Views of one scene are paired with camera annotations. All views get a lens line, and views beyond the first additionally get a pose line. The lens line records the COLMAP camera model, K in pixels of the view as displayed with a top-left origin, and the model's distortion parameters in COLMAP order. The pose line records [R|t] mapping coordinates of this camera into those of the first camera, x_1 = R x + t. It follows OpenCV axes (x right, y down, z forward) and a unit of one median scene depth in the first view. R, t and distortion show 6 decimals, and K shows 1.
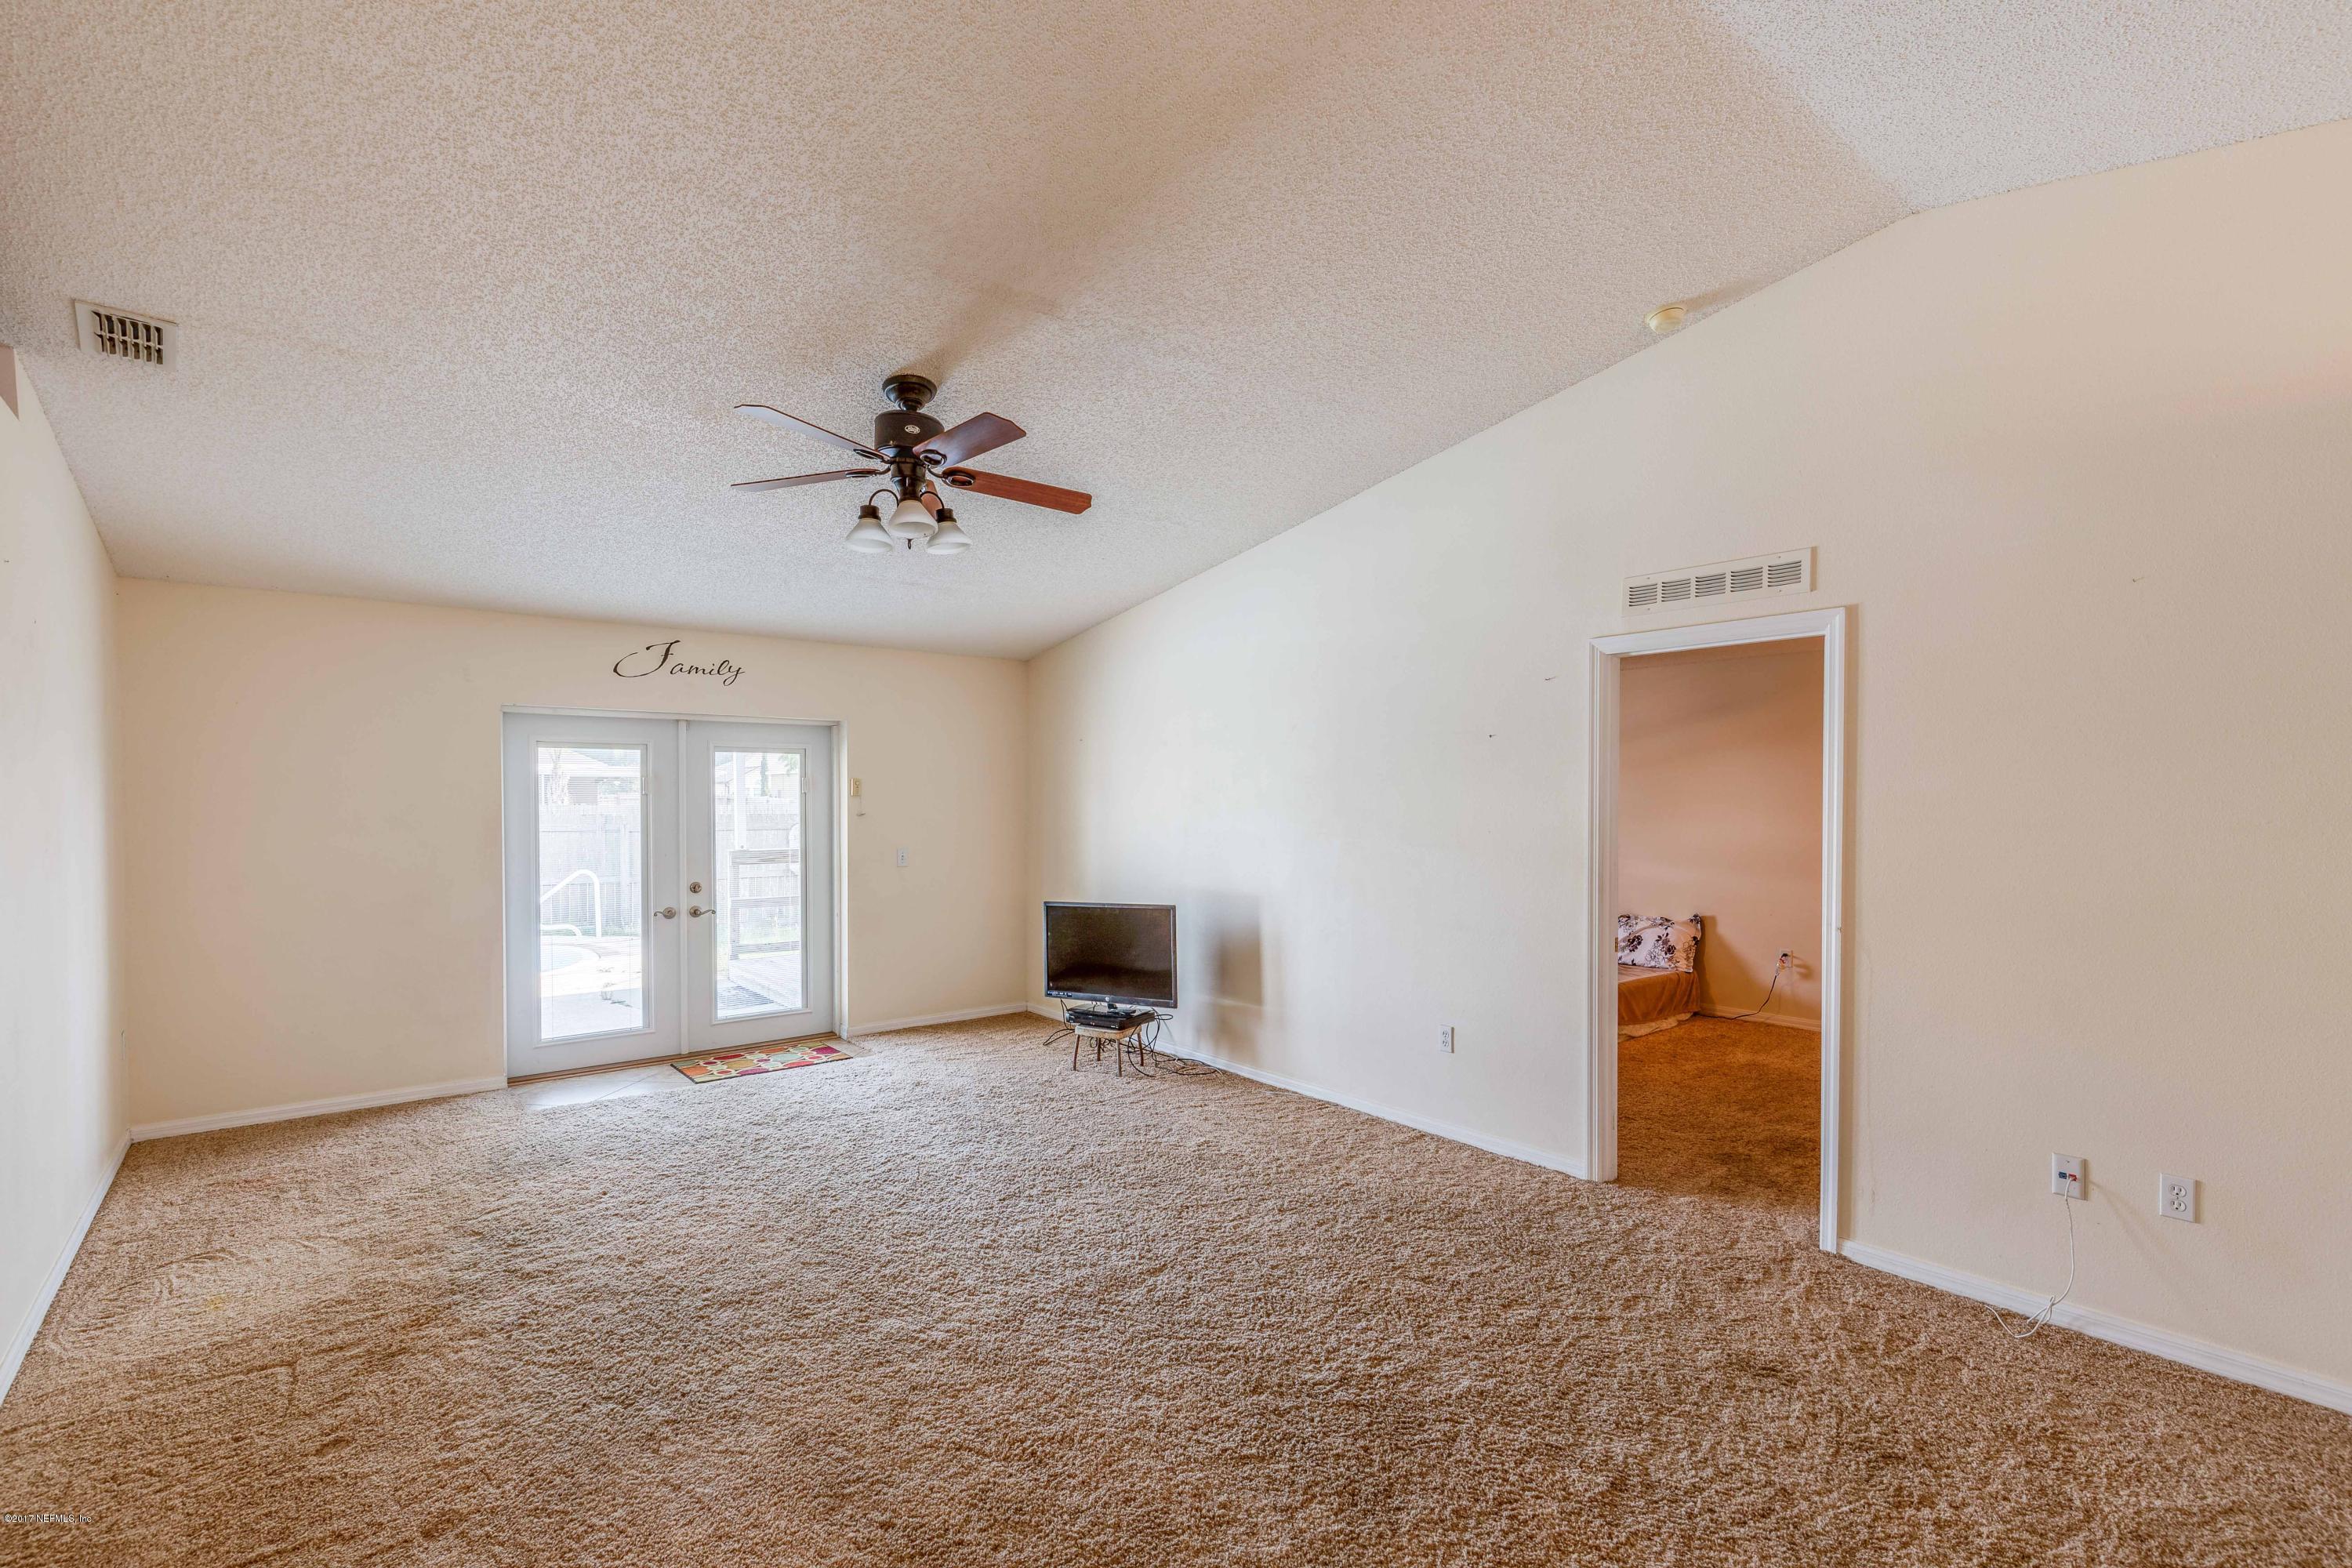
lens RADIAL K [[1060.7, 0, 1180.0], [0, 1060.7, 826.4], [0, 0, 1]] dist [0.003119, -0.000958]
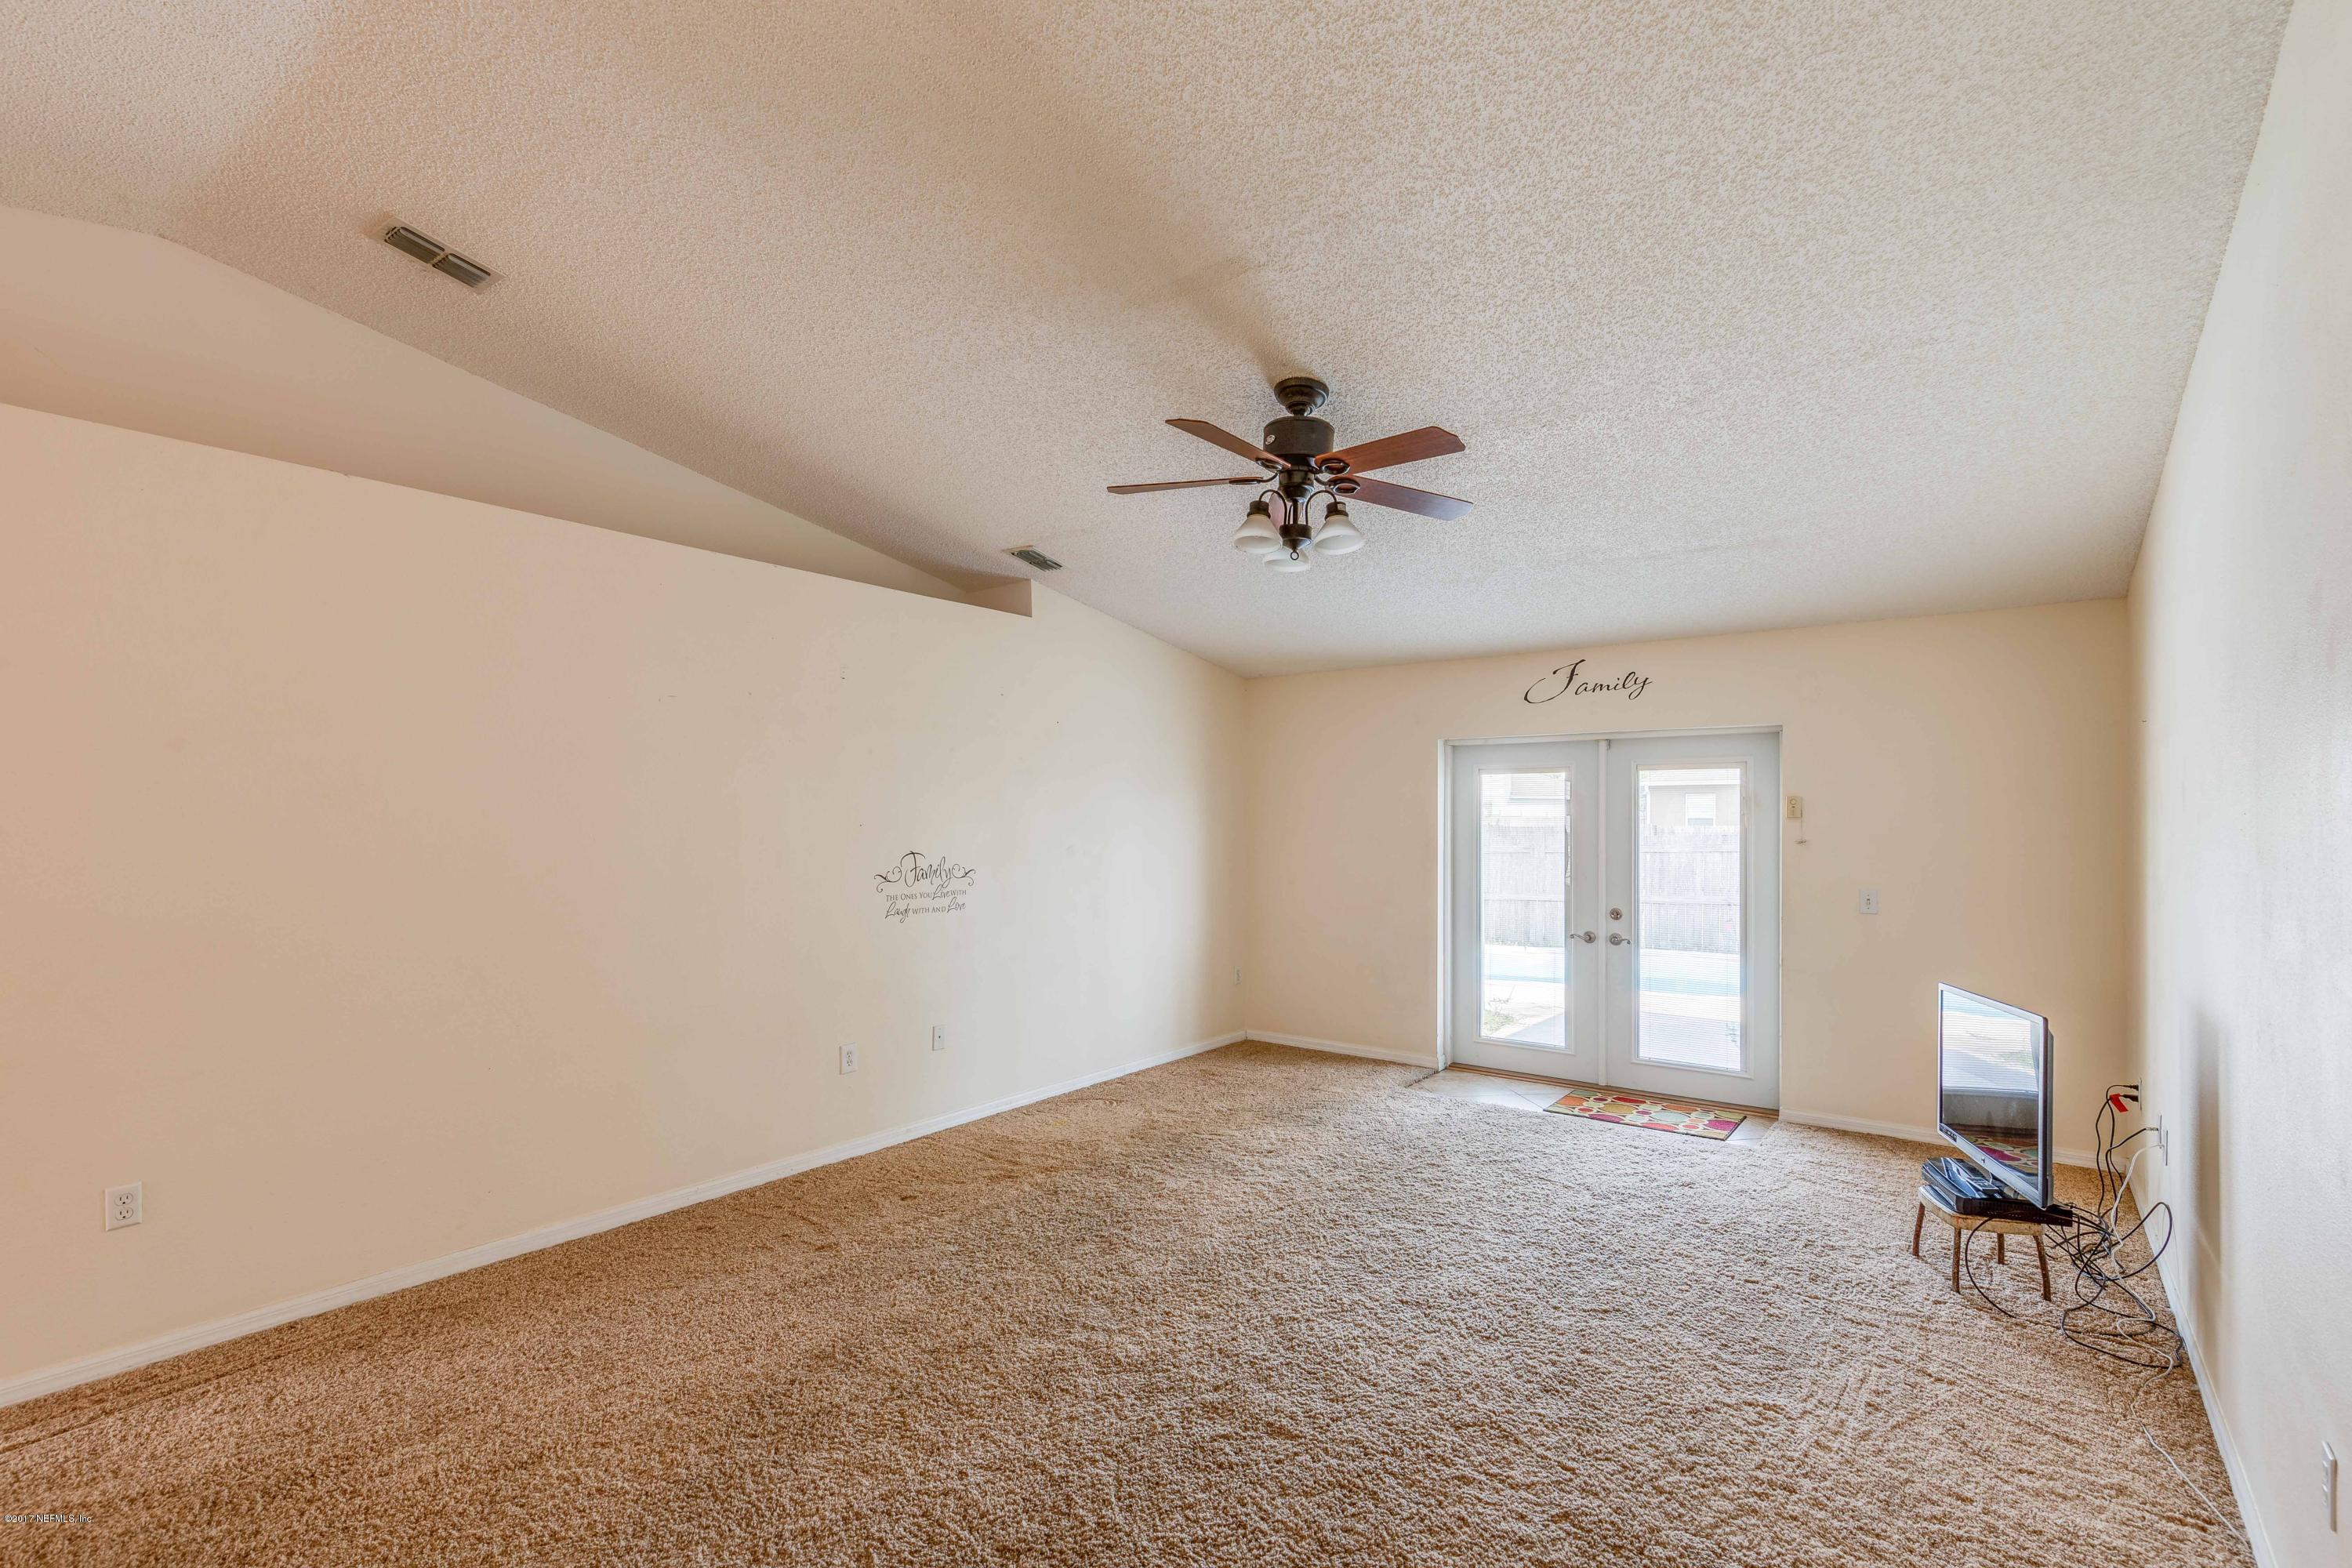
lens RADIAL K [[1060.7, 0, 1184.7], [0, 1060.7, 820.6], [0, 0, 1]] dist [0.003119, -0.000958]
pose [[0.233916, -0.000672, -0.972257, 0.426636], [-0.026513, 0.999623, -0.007070, -0.010288], [0.971895, 0.027432, 0.233810, 0.447120]]
